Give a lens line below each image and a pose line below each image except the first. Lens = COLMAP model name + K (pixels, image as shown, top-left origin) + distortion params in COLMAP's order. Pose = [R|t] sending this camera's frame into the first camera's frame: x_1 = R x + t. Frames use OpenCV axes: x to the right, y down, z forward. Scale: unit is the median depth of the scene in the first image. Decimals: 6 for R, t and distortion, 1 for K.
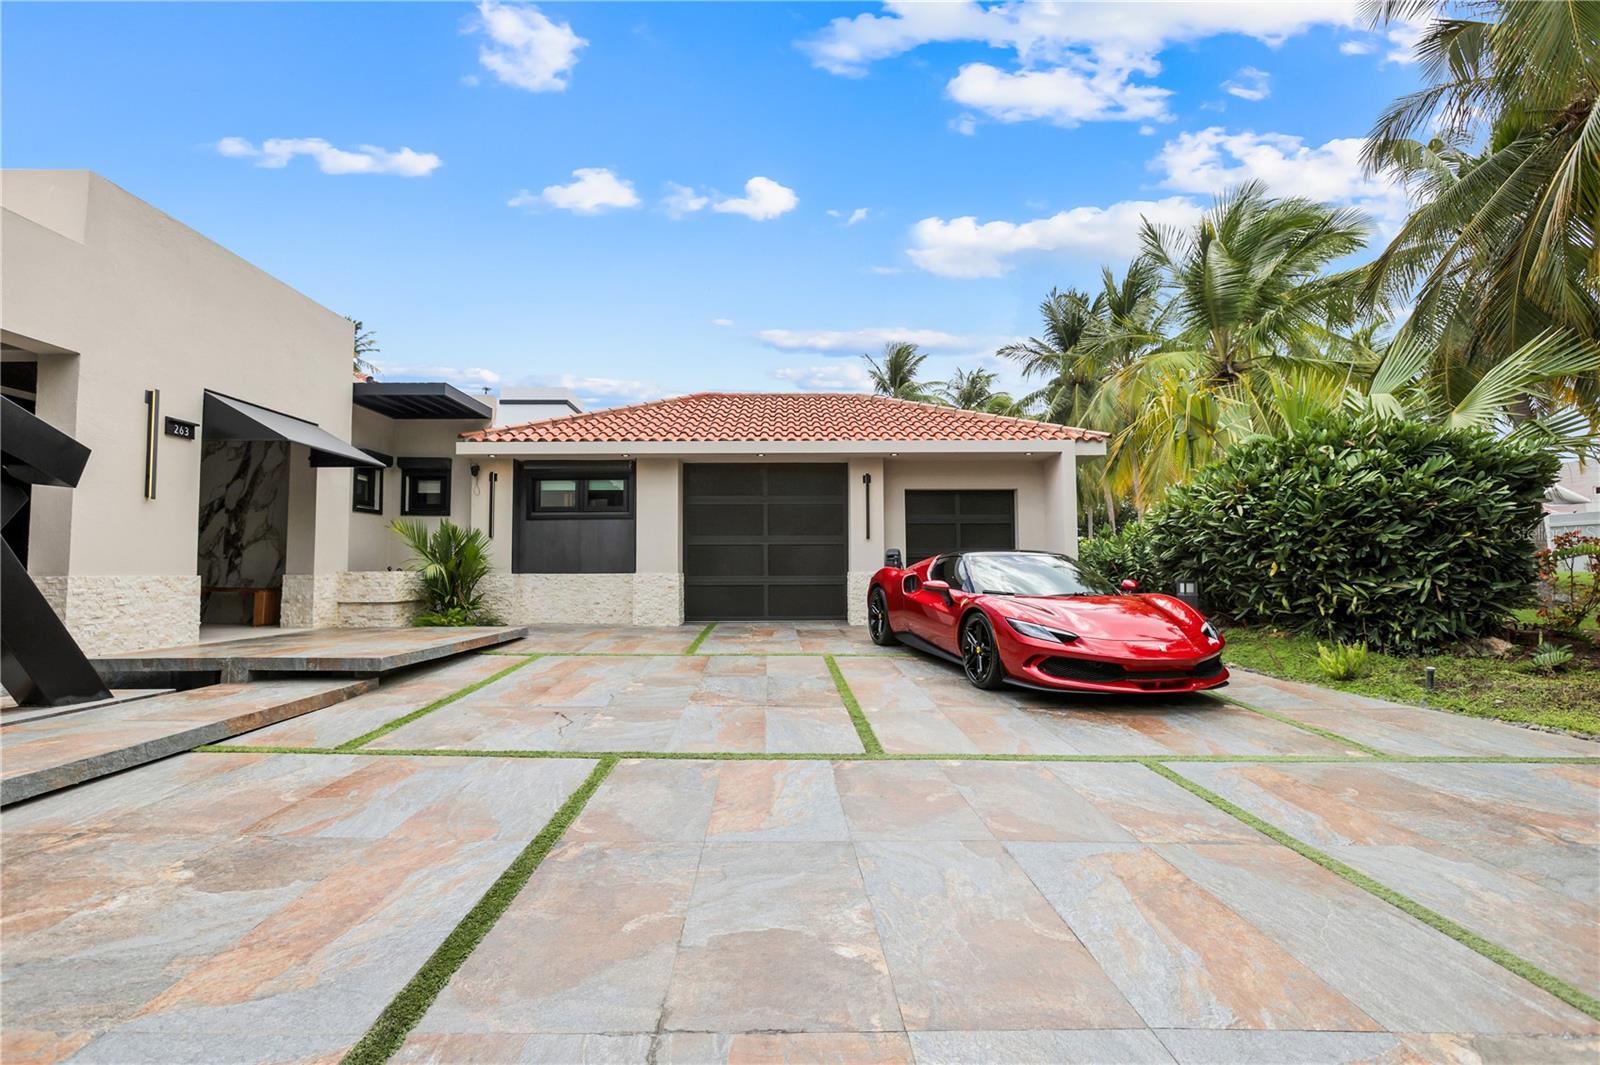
lens RADIAL K [[725.0, 0, 787.2], [0, 725.0, 531.6], [0, 0, 1]] dist [-0.001331, 0.001441]
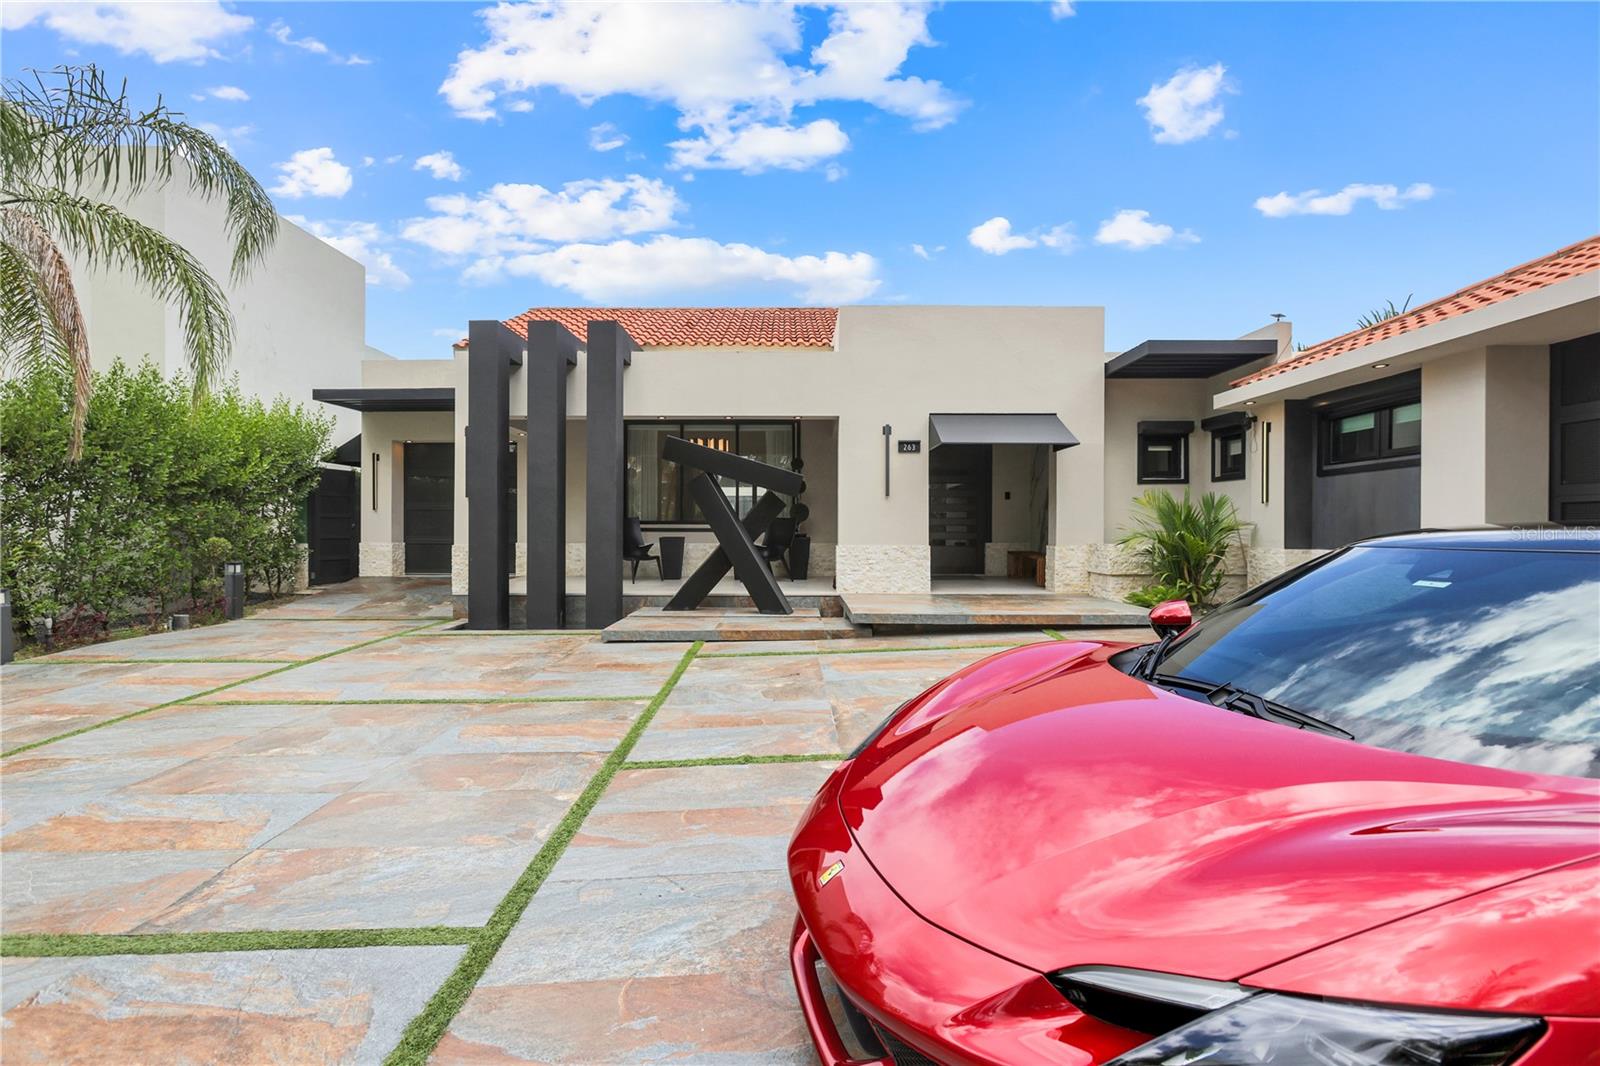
lens RADIAL K [[725.0, 0, 787.2], [0, 725.0, 532.1], [0, 0, 1]] dist [-0.001331, 0.001441]
pose [[-0.026687, 0.006356, -0.999624, 0.665430], [0.054481, 0.998503, 0.004895, 0.011790], [0.998158, -0.054330, -0.026993, 0.807871]]
